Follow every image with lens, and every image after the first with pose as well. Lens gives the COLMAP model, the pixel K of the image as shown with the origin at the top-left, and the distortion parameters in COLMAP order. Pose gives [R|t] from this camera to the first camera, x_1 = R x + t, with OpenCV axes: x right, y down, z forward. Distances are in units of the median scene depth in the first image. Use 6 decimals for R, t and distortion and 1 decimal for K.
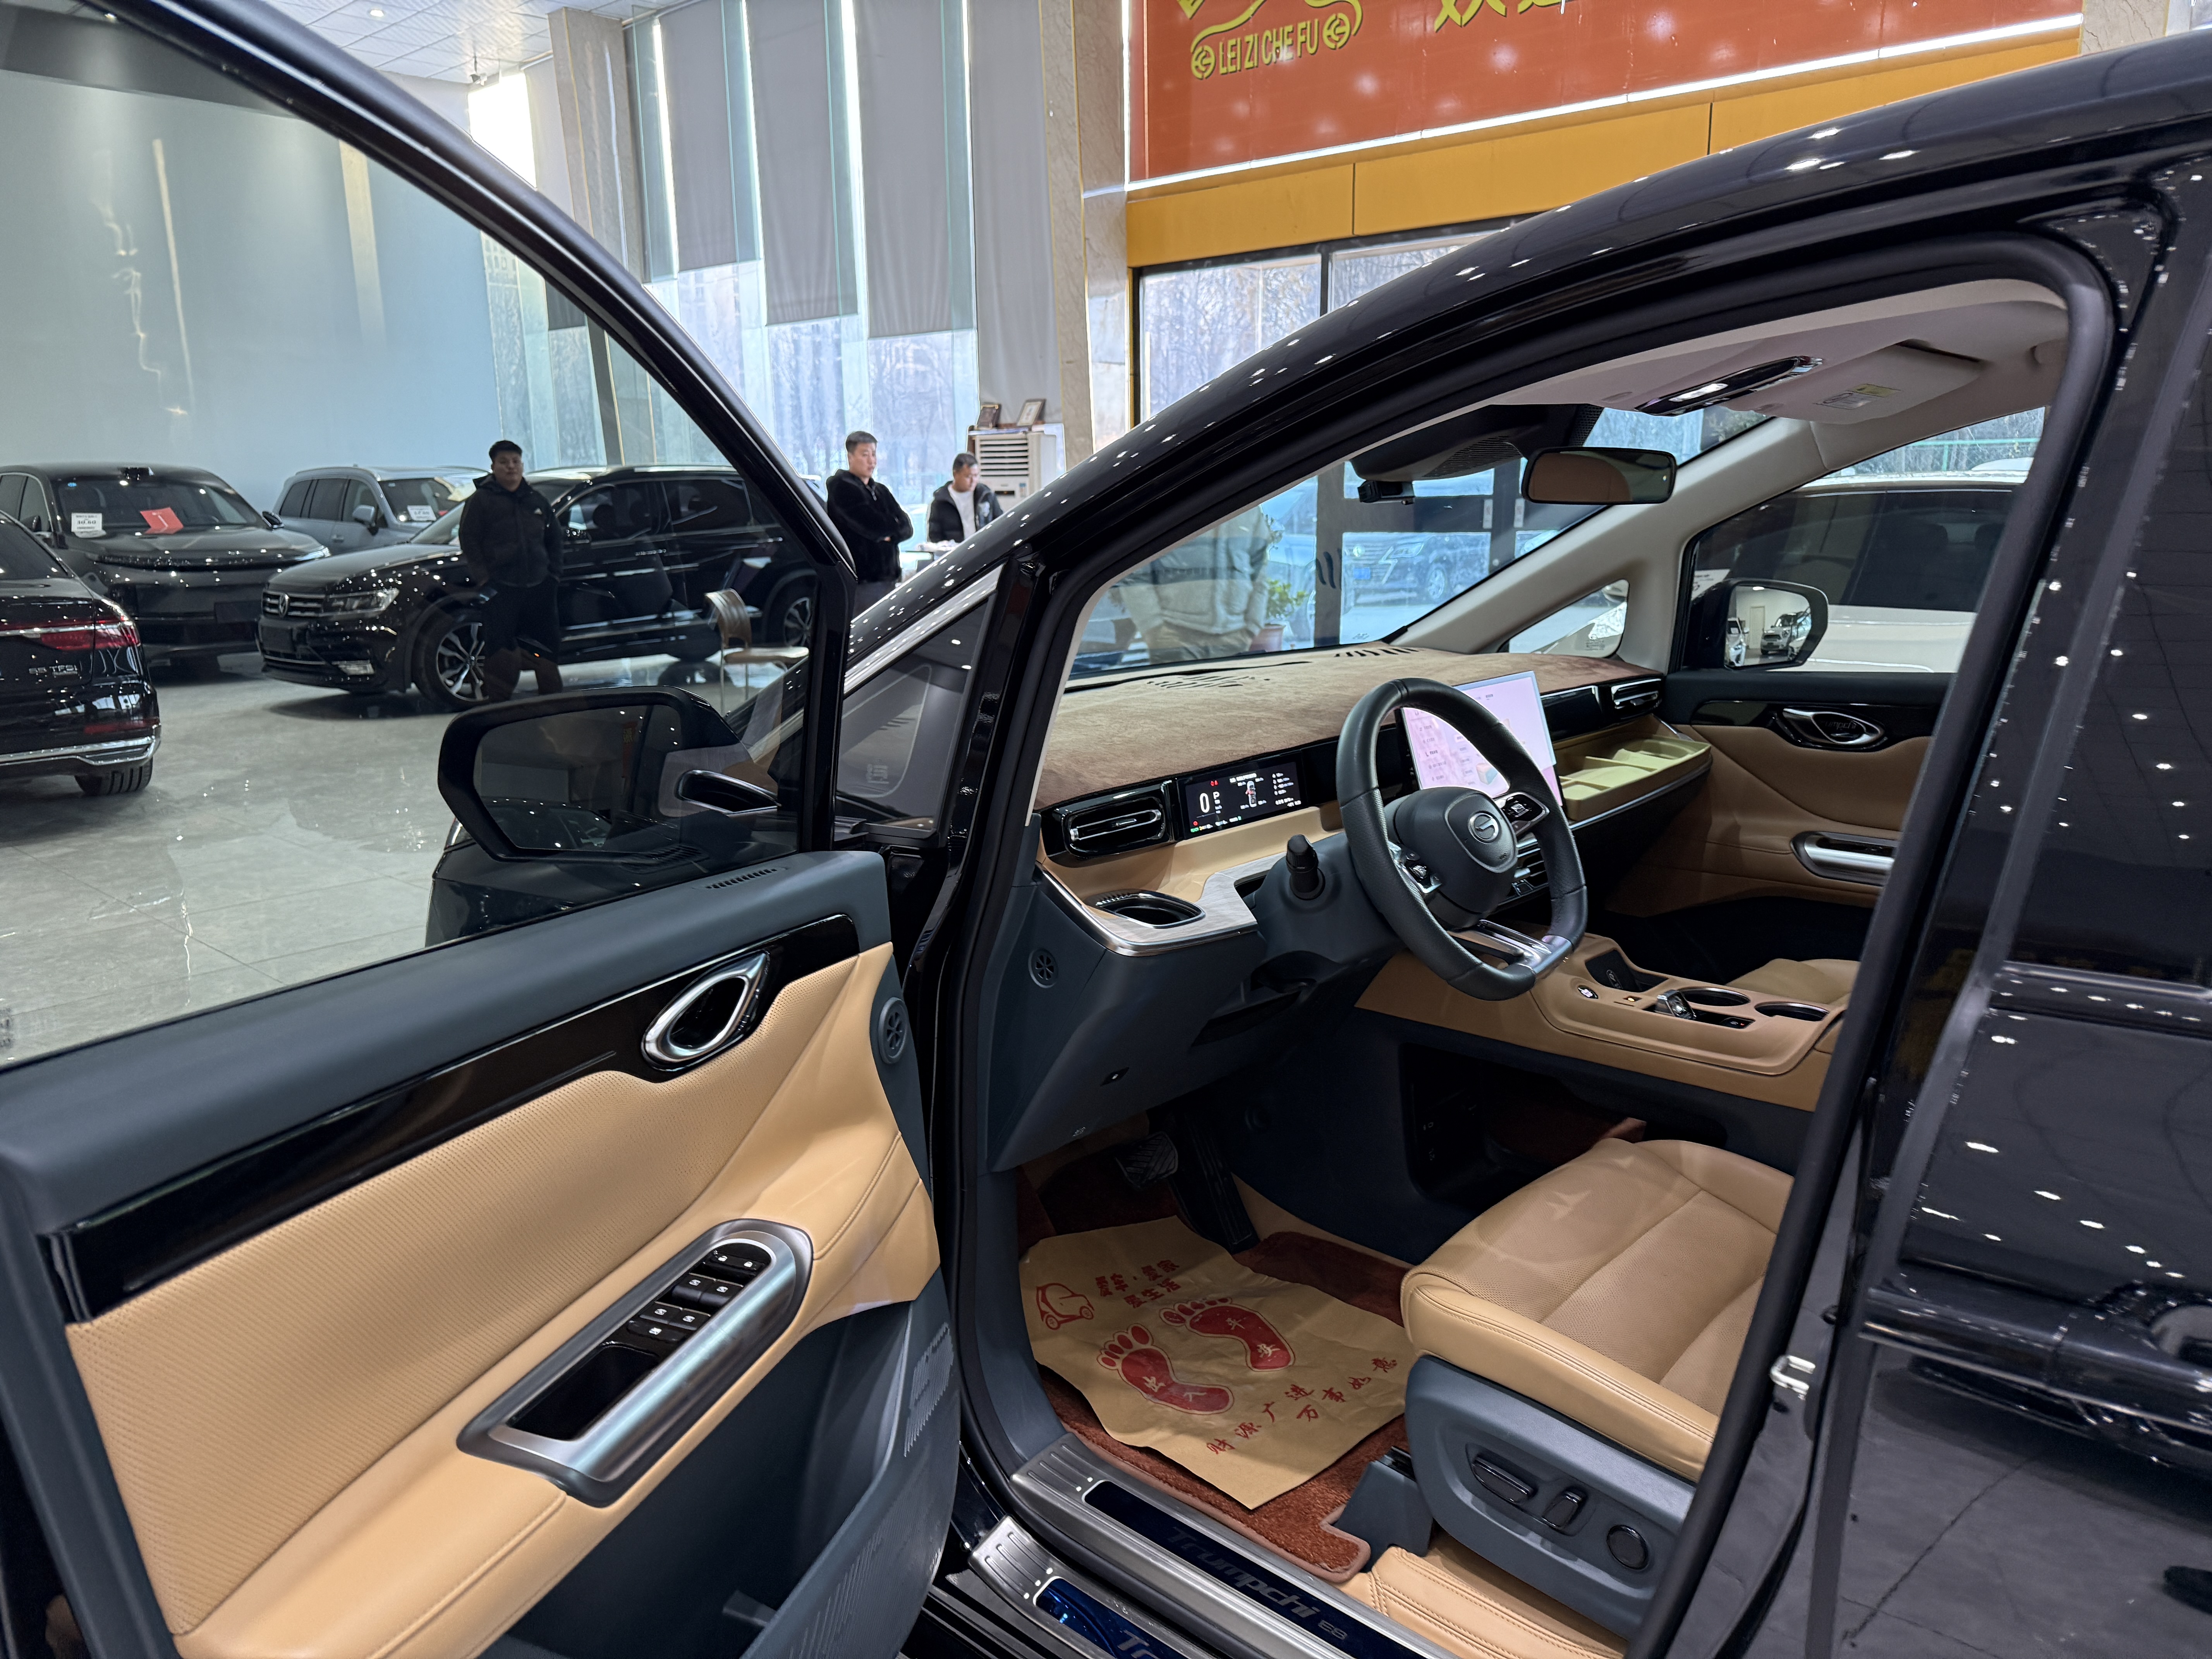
lens RADIAL K [[1556.7, 0, 1094.5], [0, 1556.7, 826.0], [0, 0, 1]] dist [0.035510, -0.046396]
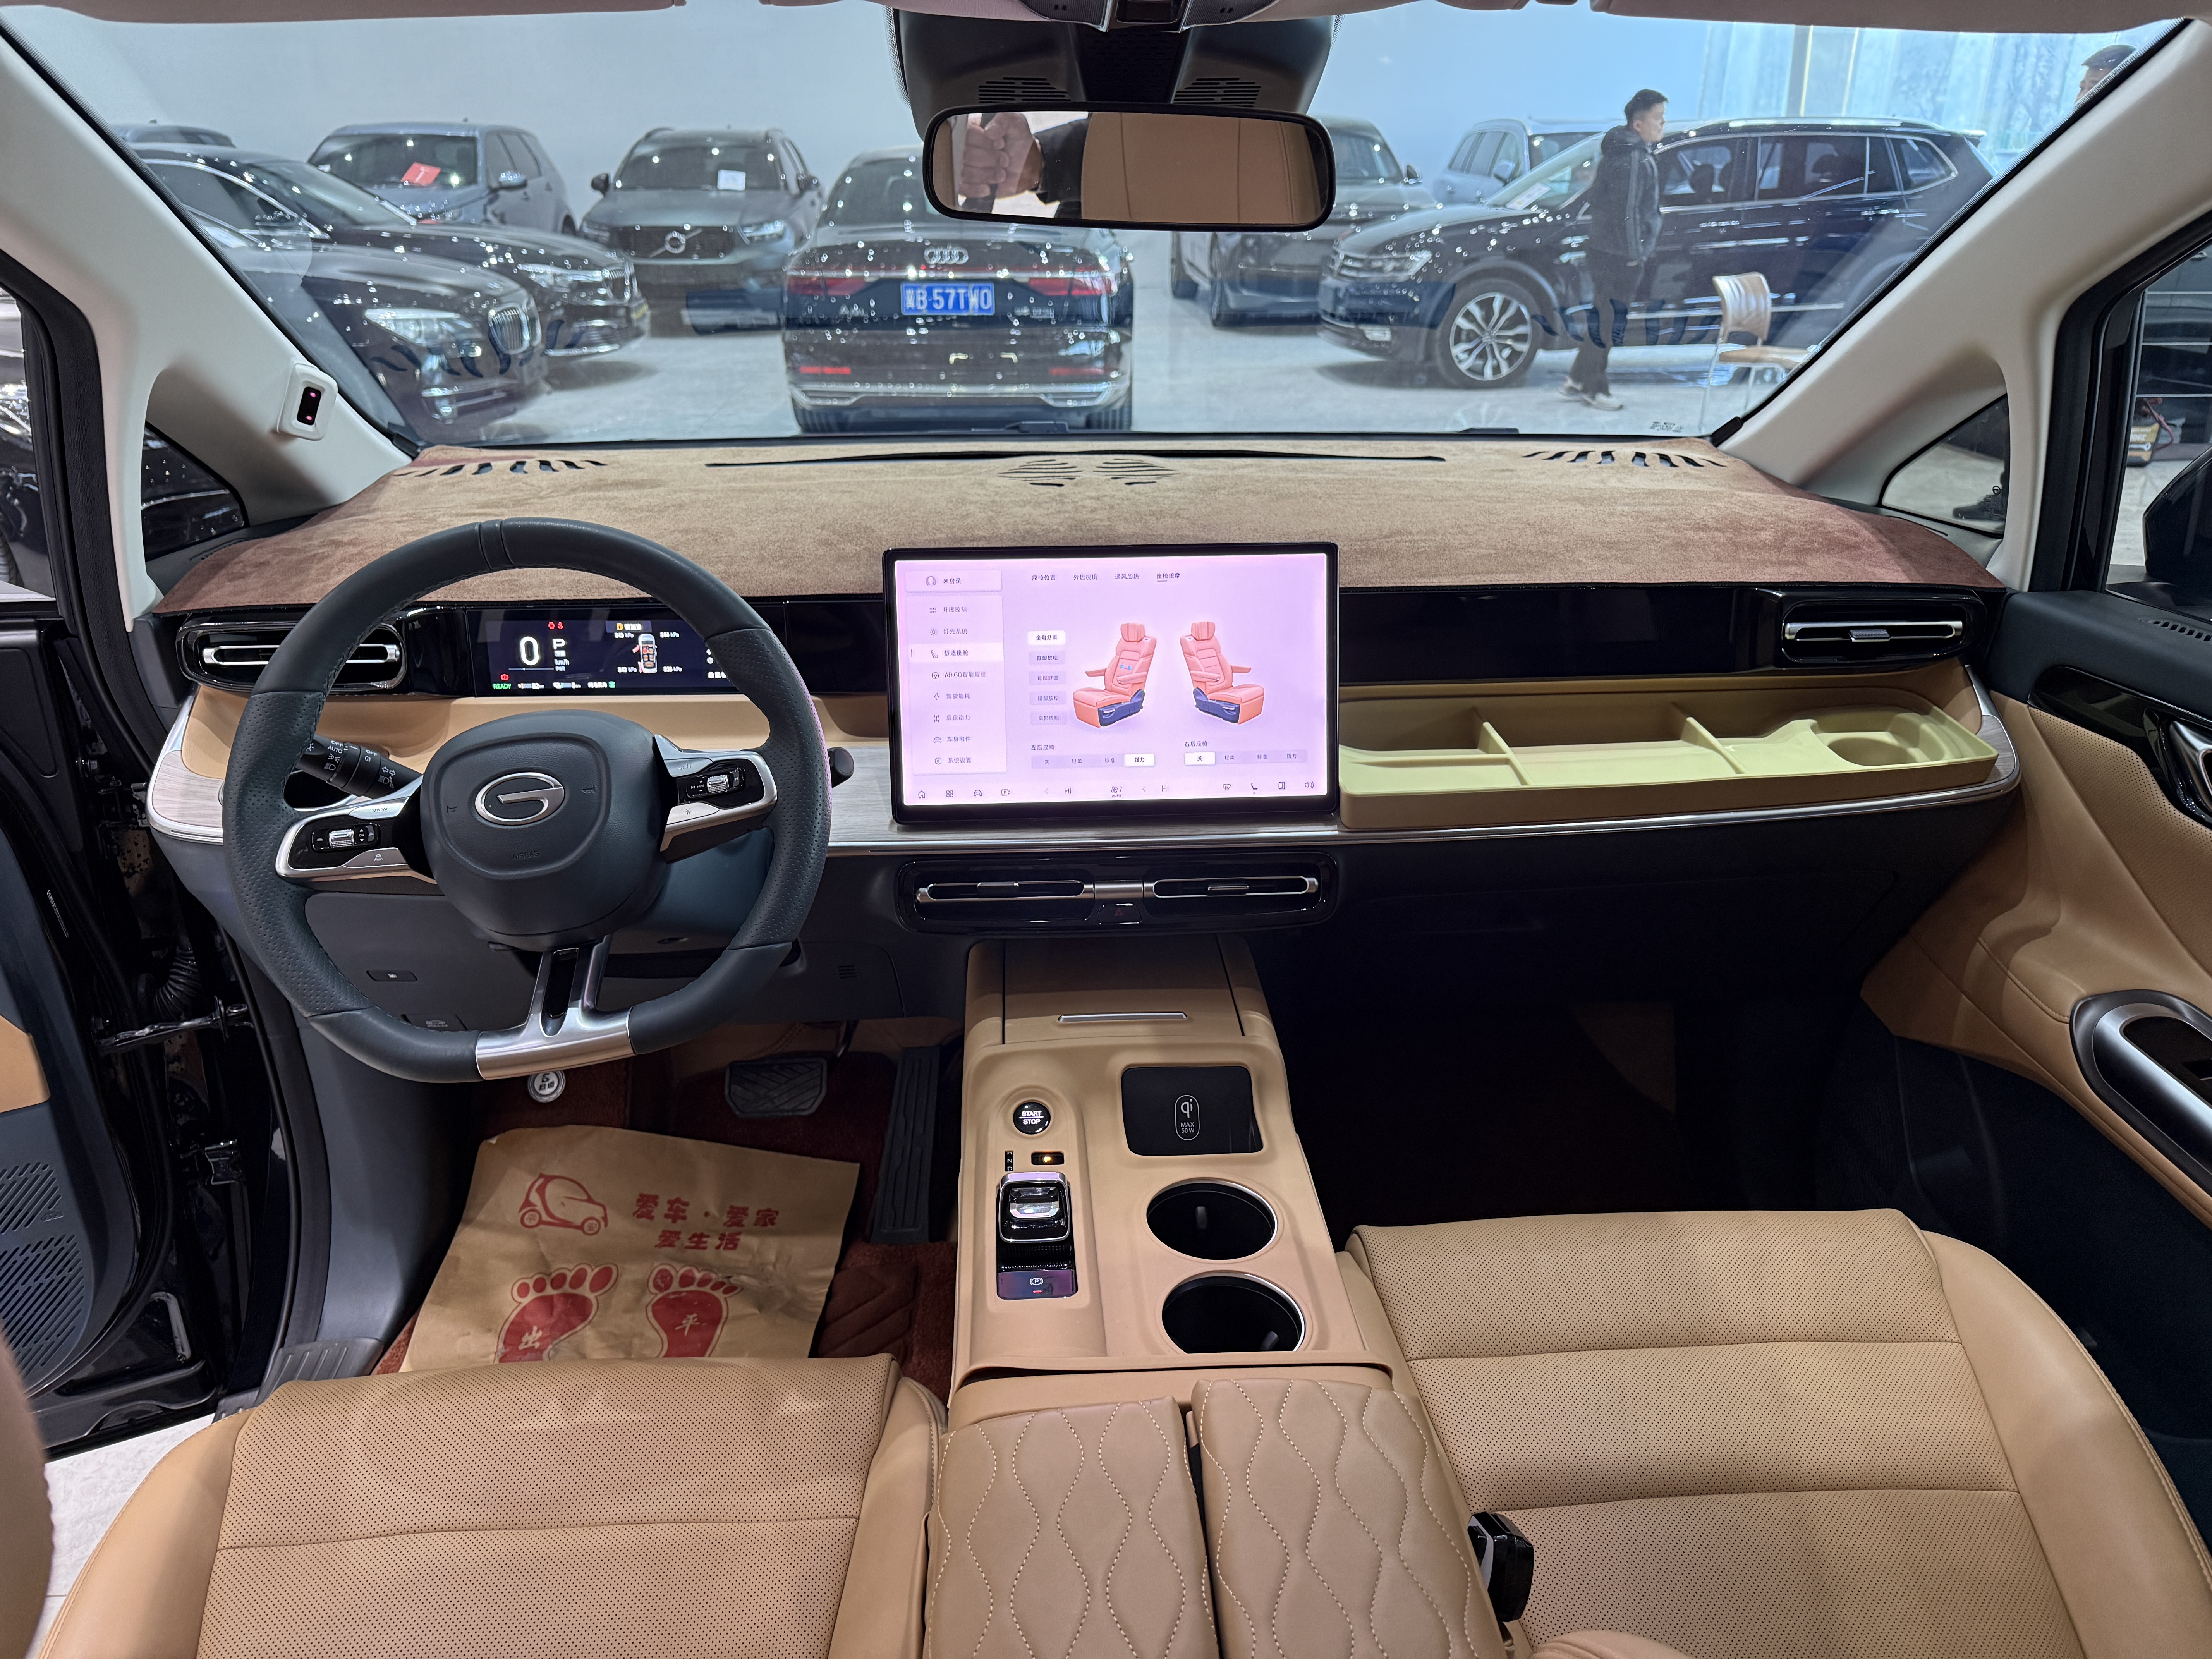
lens RADIAL K [[1534.3, 0, 1097.0], [0, 1534.3, 857.8], [0, 0, 1]] dist [0.063526, -0.077988]
pose [[0.729809, 0.297093, -0.615722, 0.550184], [-0.155140, 0.949113, 0.274072, -0.121049], [0.665815, -0.104497, 0.738763, 0.509845]]
